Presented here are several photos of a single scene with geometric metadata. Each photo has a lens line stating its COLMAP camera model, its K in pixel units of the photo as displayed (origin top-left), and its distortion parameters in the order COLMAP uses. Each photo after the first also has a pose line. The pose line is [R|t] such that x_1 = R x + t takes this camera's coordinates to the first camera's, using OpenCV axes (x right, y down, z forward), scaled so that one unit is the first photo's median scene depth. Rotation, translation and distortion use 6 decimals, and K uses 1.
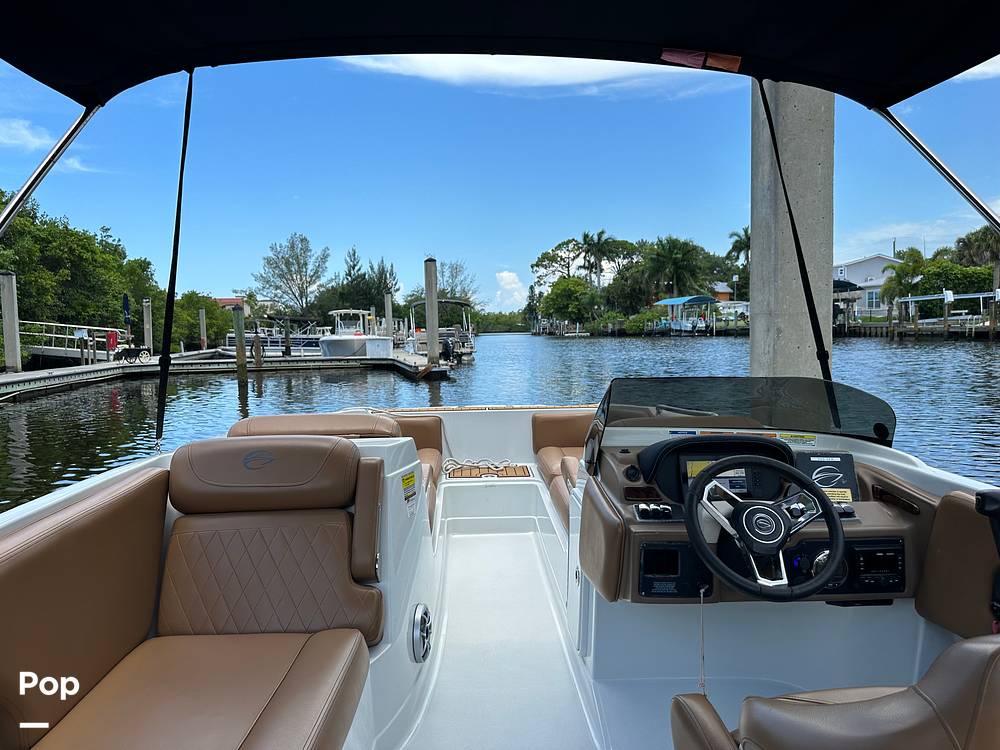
lens RADIAL K [[683.2, 0, 493.9], [0, 683.2, 380.9], [0, 0, 1]] dist [0.023198, -0.033728]
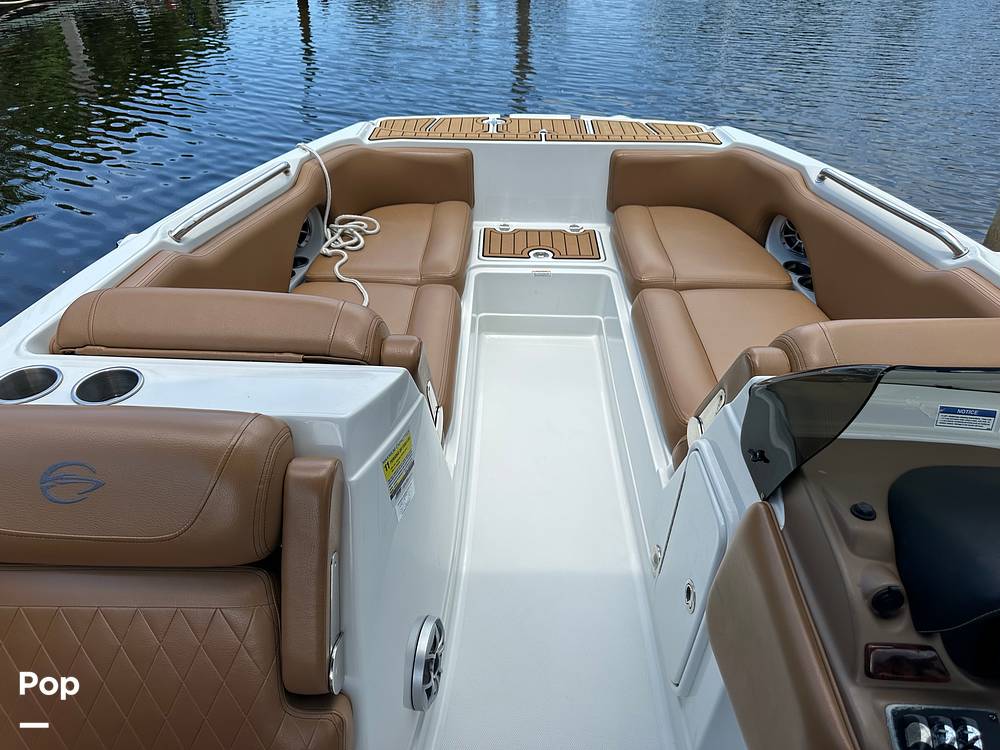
lens RADIAL K [[683.2, 0, 493.8], [0, 683.2, 372.1], [0, 0, 1]] dist [0.023198, -0.033728]
pose [[0.997612, 0.060143, -0.033962, -0.024271], [-0.035676, 0.869734, 0.492229, -0.098690], [0.059141, -0.489842, 0.869803, 0.354367]]
